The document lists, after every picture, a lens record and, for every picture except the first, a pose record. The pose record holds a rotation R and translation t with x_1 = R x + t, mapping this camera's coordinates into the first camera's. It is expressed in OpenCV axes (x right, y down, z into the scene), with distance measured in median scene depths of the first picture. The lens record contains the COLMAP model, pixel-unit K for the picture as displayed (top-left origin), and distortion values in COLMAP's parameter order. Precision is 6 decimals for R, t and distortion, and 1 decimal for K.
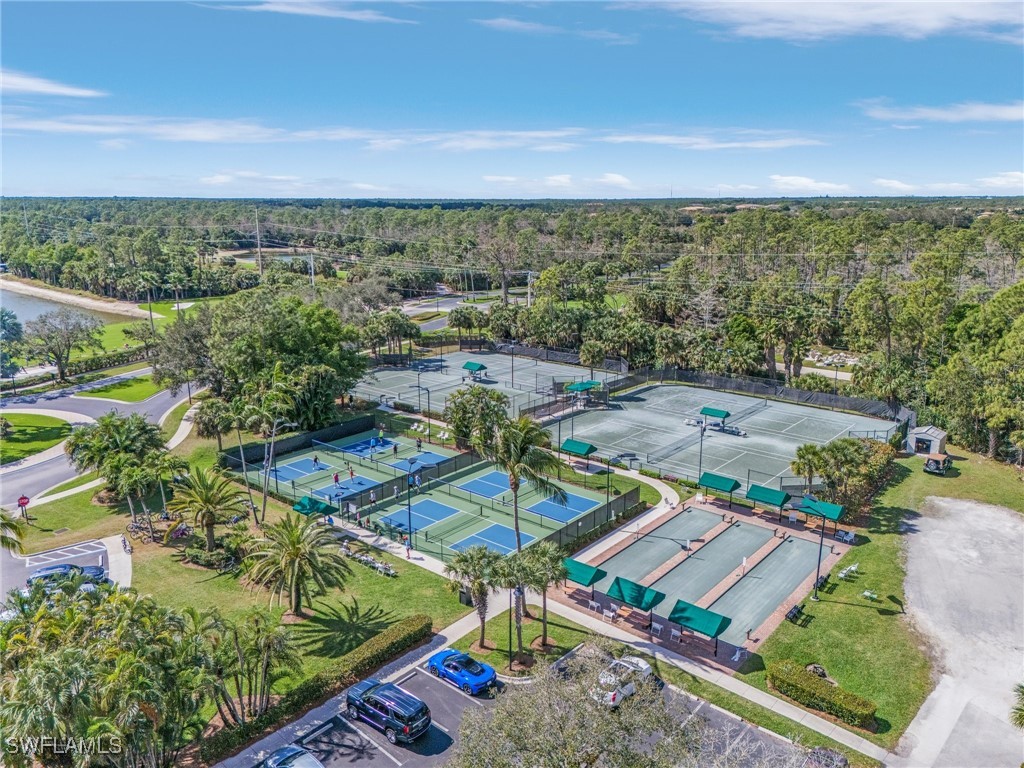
lens RADIAL K [[730.7, 0, 514.5], [0, 730.7, 383.4], [0, 0, 1]] dist [-0.005286, -0.002645]
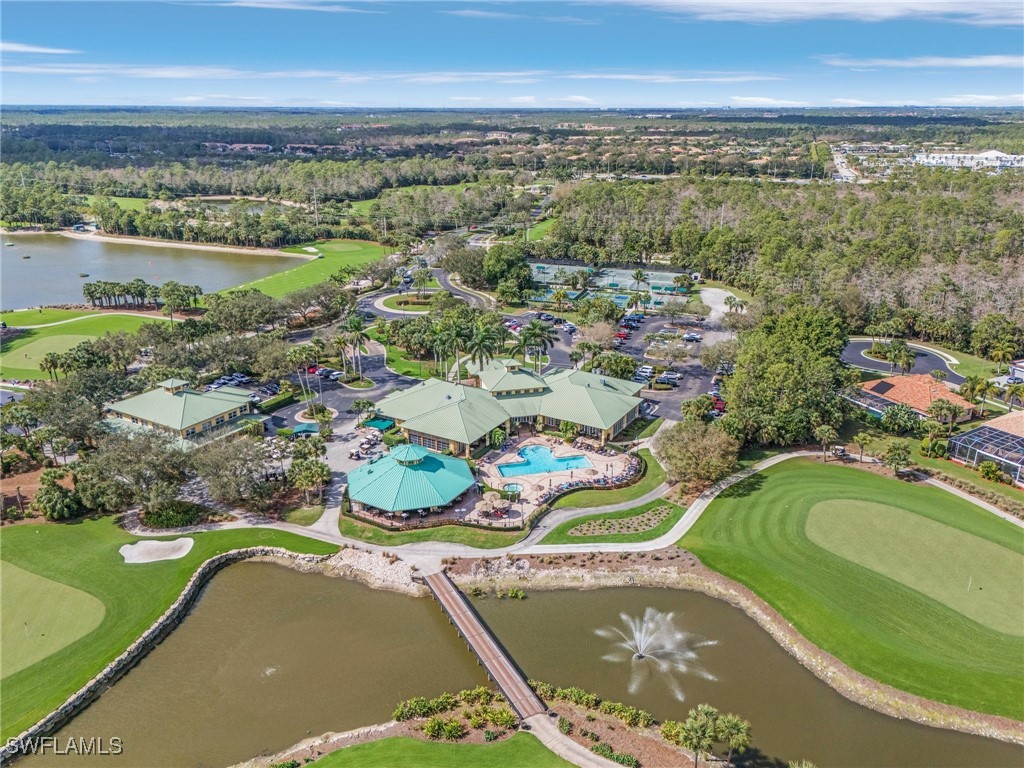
lens RADIAL K [[730.7, 0, 514.0], [0, 730.7, 382.1], [0, 0, 1]] dist [-0.005286, -0.002645]
pose [[0.929206, -0.113227, 0.351790, -1.447557], [0.077583, 0.990462, 0.113865, 0.106978], [-0.361328, -0.078511, 0.929128, -1.862854]]
